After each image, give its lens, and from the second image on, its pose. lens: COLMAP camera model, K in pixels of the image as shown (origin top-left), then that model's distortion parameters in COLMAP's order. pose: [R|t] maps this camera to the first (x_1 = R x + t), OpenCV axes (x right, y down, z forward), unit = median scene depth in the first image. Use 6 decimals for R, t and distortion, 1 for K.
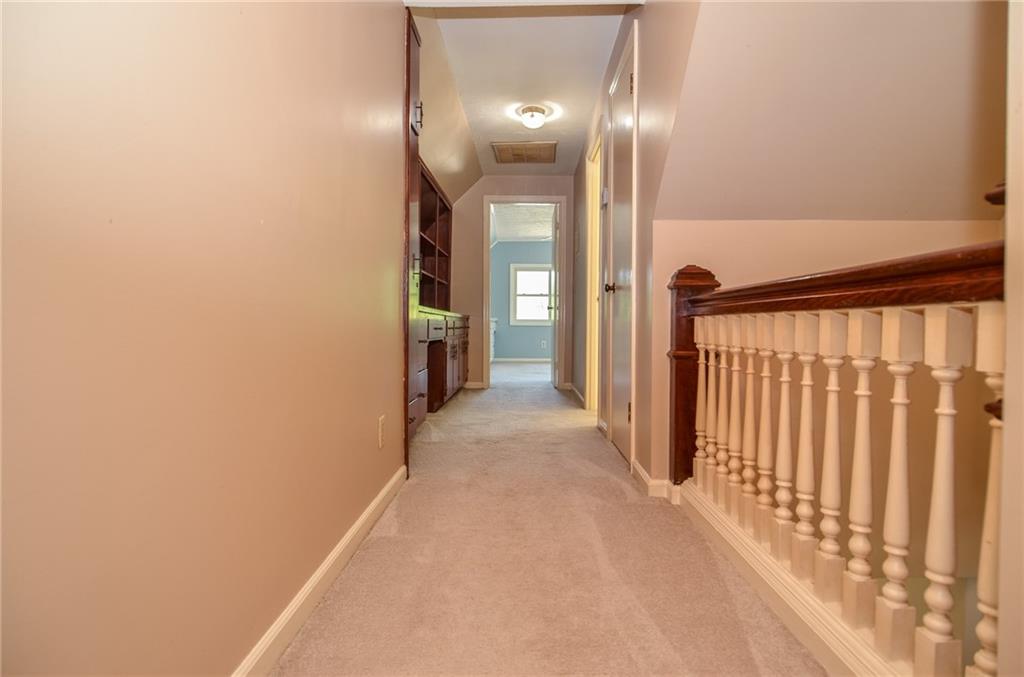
lens RADIAL K [[543.4, 0, 517.6], [0, 543.4, 332.0], [0, 0, 1]] dist [0.034806, -0.041855]
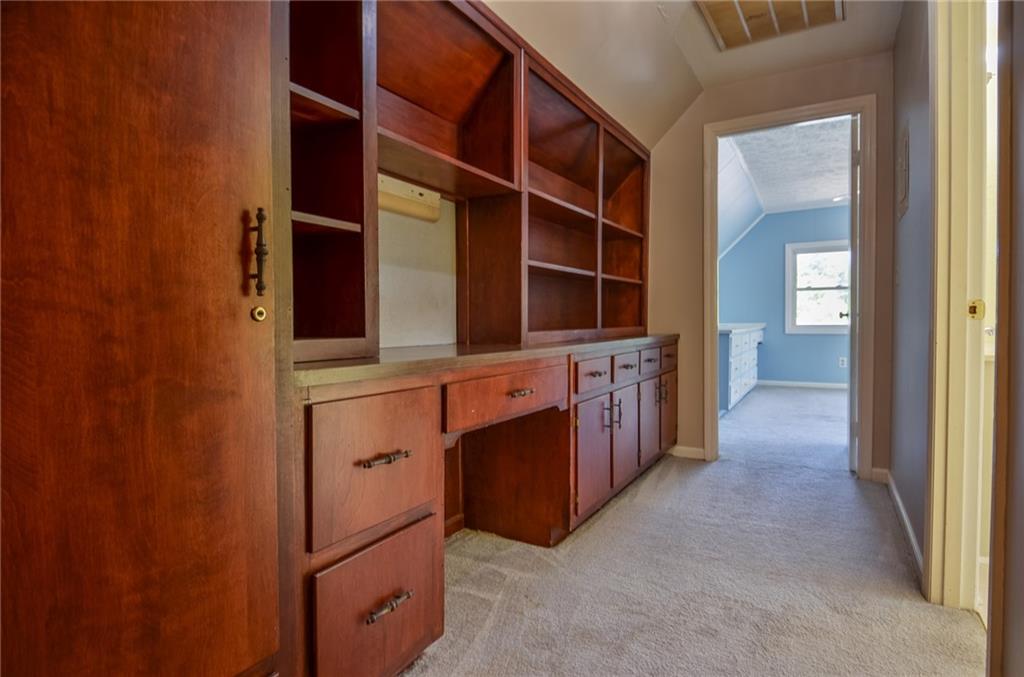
lens RADIAL K [[543.4, 0, 517.6], [0, 543.4, 332.0], [0, 0, 1]] dist [0.034806, -0.041855]
pose [[0.873678, 0.002008, -0.486501, 0.044657], [0.004142, 0.999925, 0.011566, -0.039862], [0.486487, -0.012120, 0.873604, 0.387938]]
